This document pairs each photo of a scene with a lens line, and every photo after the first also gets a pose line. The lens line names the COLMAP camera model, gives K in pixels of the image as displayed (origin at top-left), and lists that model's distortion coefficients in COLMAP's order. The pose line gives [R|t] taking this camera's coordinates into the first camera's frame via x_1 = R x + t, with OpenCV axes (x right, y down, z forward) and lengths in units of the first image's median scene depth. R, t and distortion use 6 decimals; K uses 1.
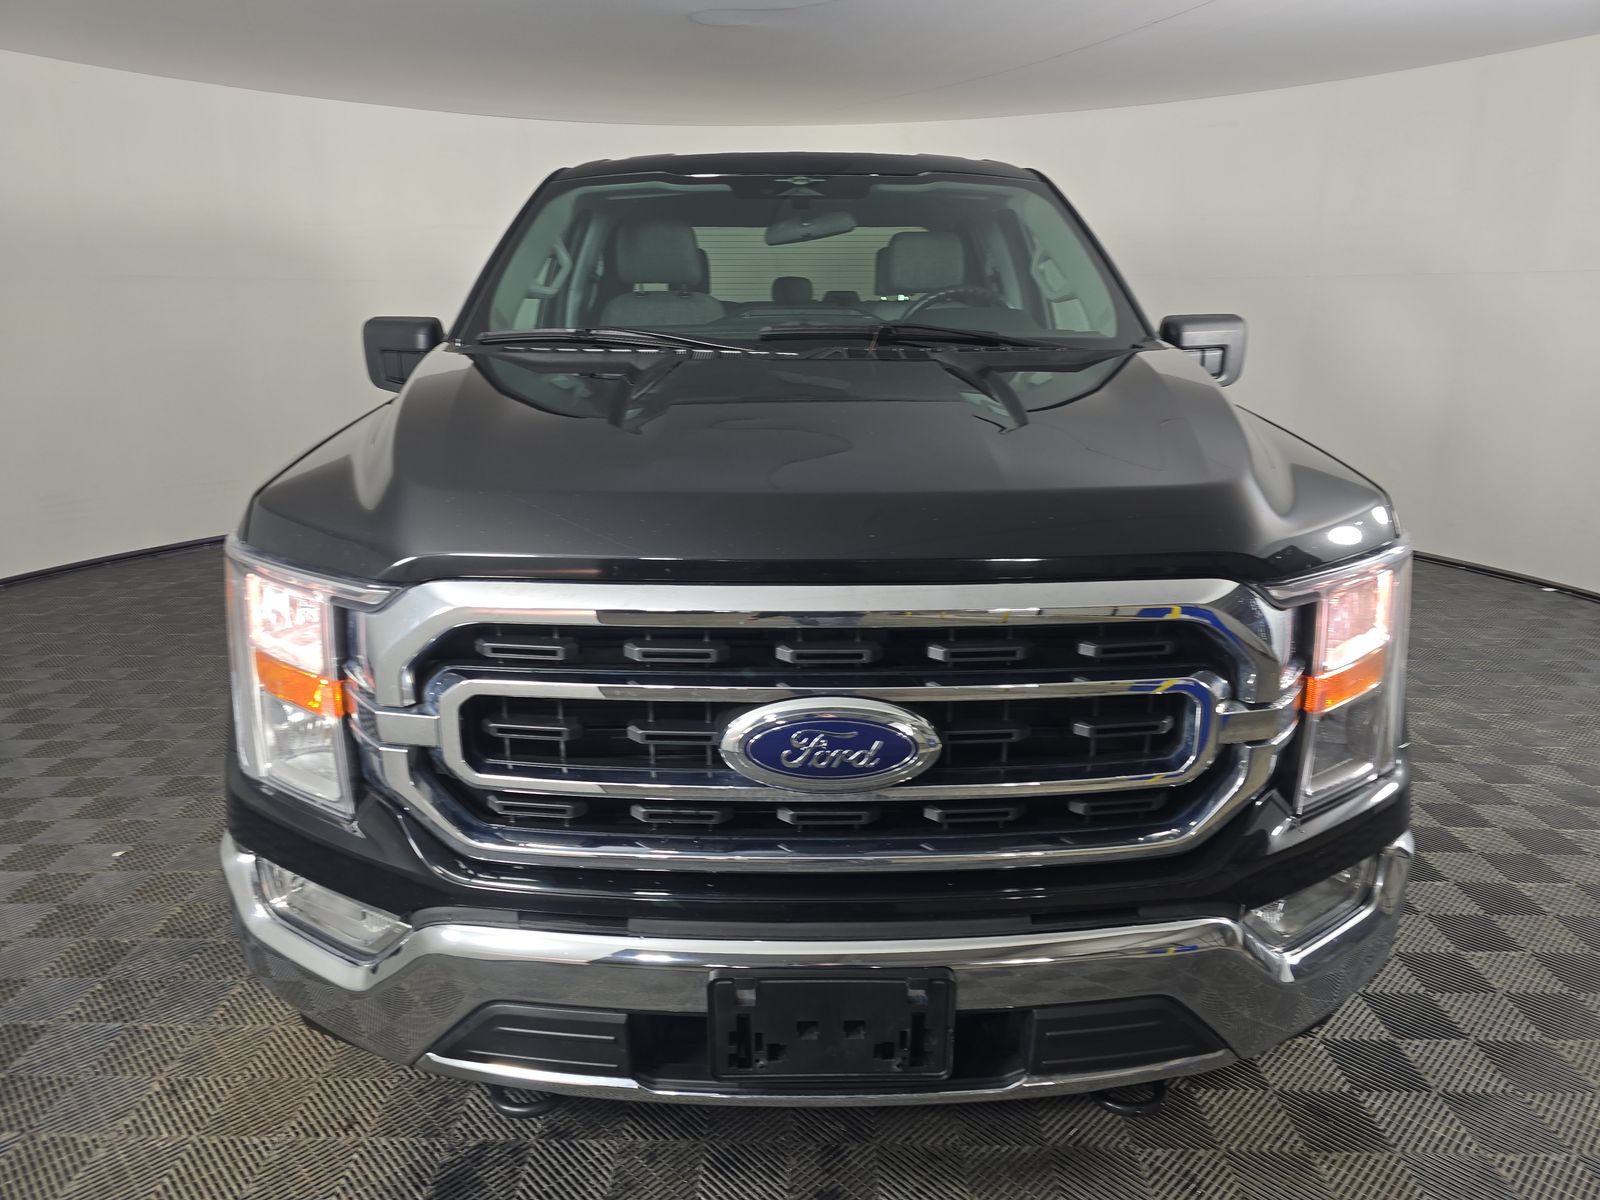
lens RADIAL K [[1037.7, 0, 800.0], [0, 1037.7, 600.0], [0, 0, 1]] dist [0.028652, -0.001512]
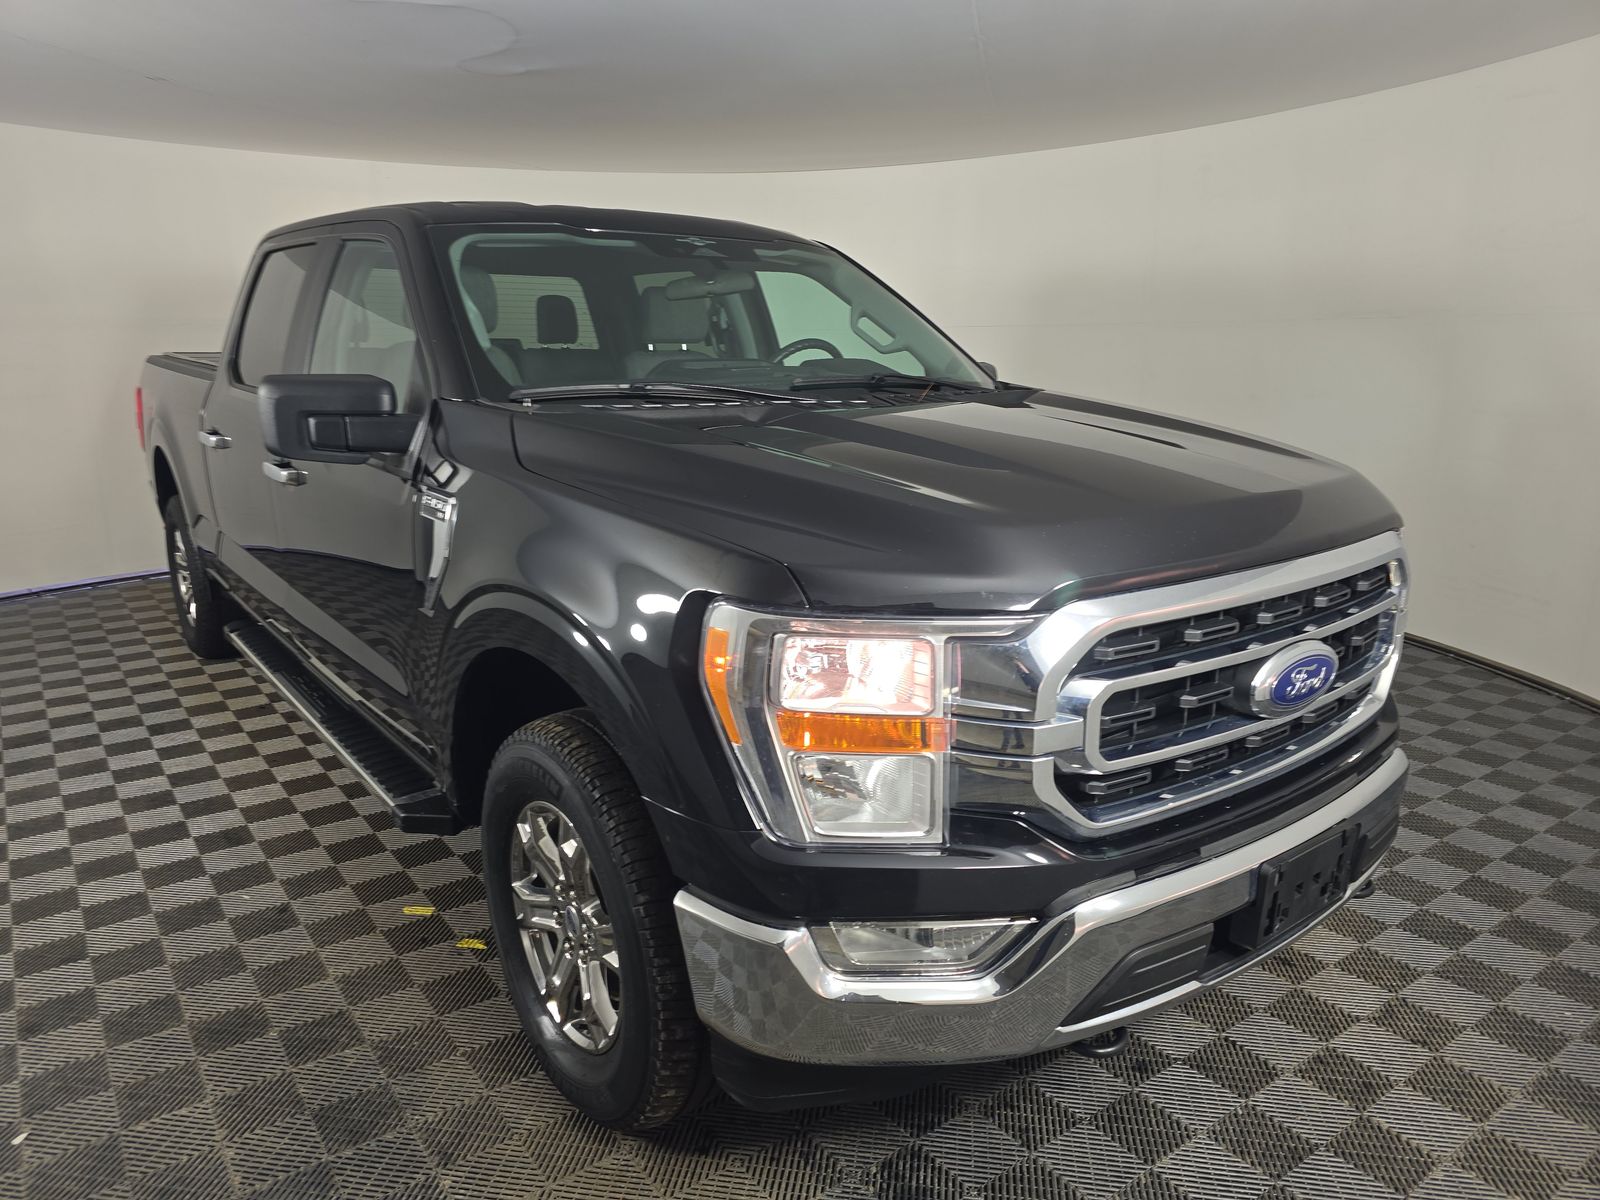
lens RADIAL K [[1037.7, 0, 800.0], [0, 1037.7, 600.0], [0, 0, 1]] dist [0.028652, -0.001512]
pose [[0.814673, -0.143662, 0.561845, -1.034433], [0.163799, 0.986384, 0.014707, -0.073422], [-0.556308, 0.080048, 0.827112, 0.172120]]
